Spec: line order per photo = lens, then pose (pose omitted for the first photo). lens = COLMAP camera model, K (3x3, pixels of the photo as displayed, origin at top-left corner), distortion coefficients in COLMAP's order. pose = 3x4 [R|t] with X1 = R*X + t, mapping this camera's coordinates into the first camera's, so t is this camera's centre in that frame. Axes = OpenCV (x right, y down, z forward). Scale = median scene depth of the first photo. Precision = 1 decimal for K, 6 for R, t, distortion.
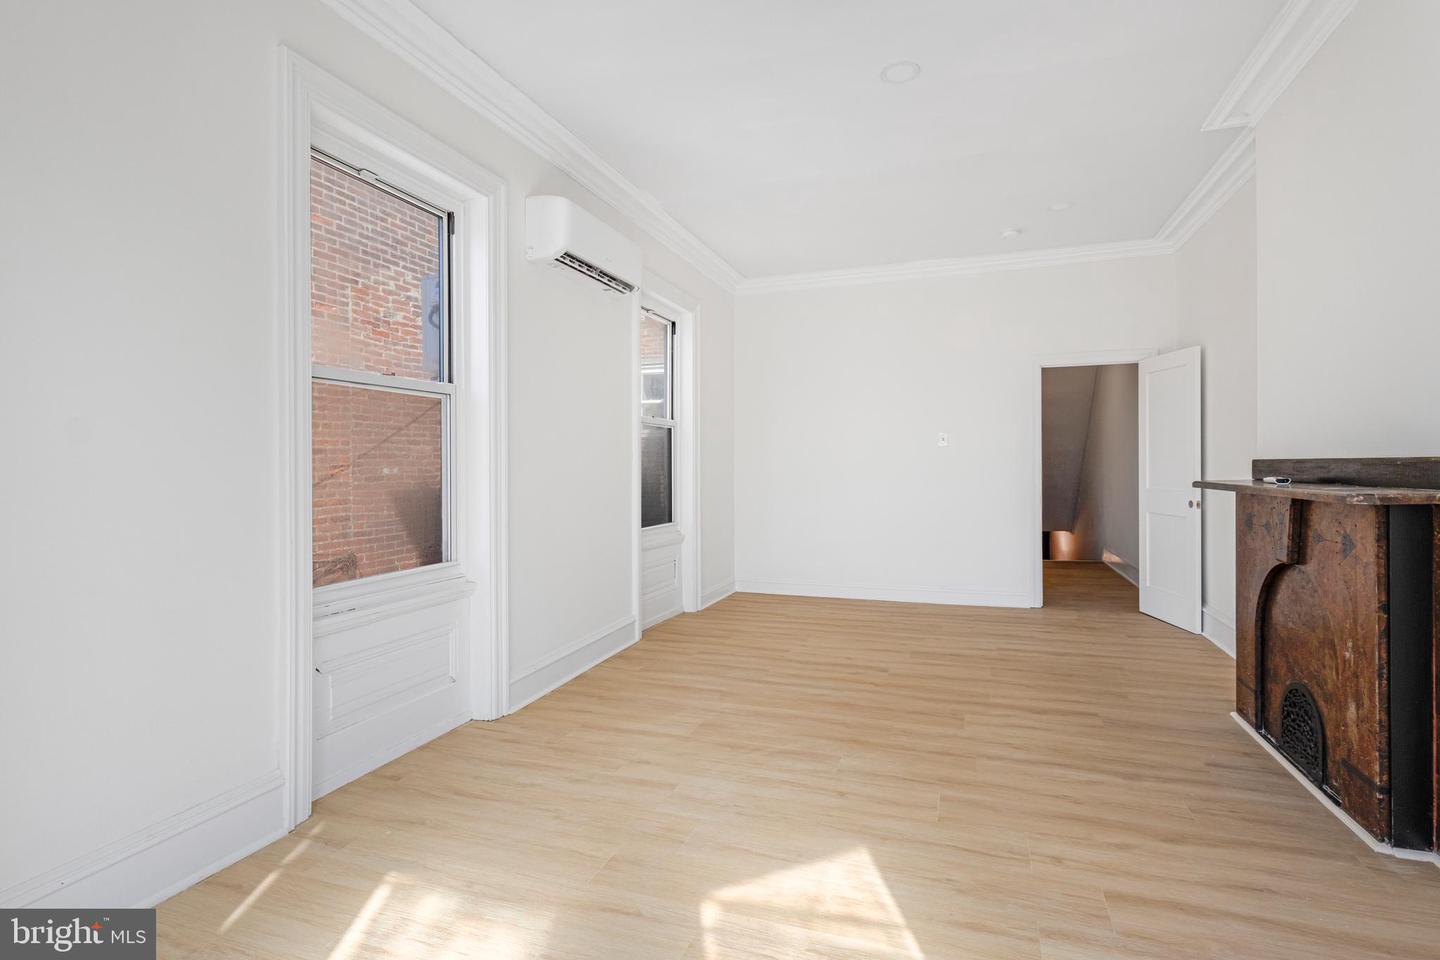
lens RADIAL K [[680.9, 0, 721.3], [0, 680.9, 473.8], [0, 0, 1]] dist [0.001696, 0.001034]
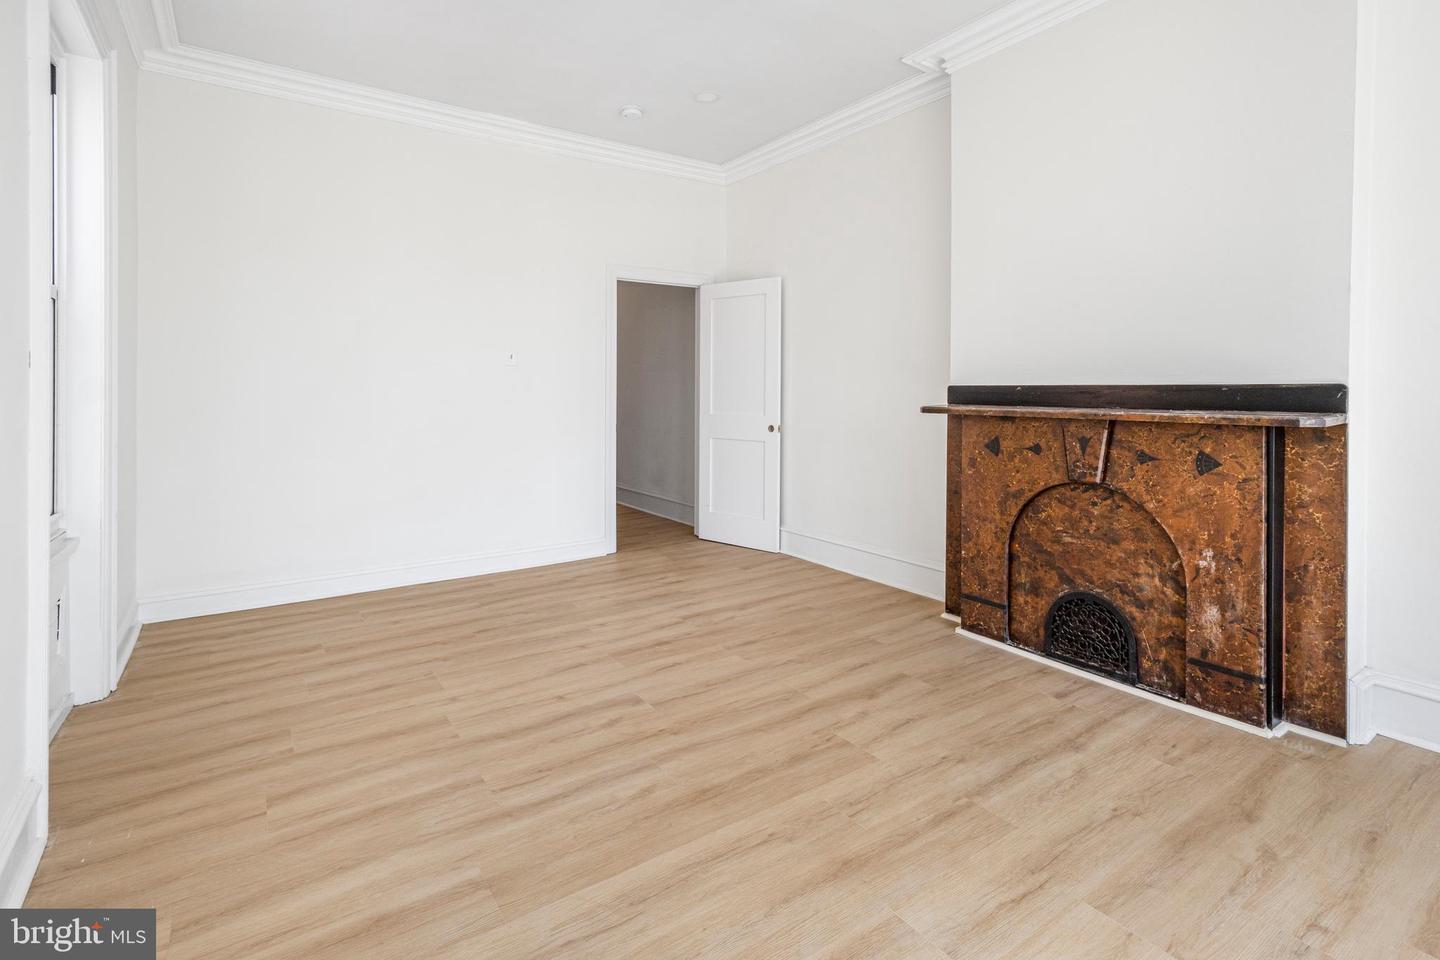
lens RADIAL K [[686.7, 0, 701.8], [0, 686.7, 395.3], [0, 0, 1]] dist [0.000013, 0.004112]
pose [[0.597512, 0.000578, 0.801860, -0.337502], [0.005630, 0.999972, -0.004916, -0.003237], [-0.801840, 0.007451, 0.597492, 0.732598]]
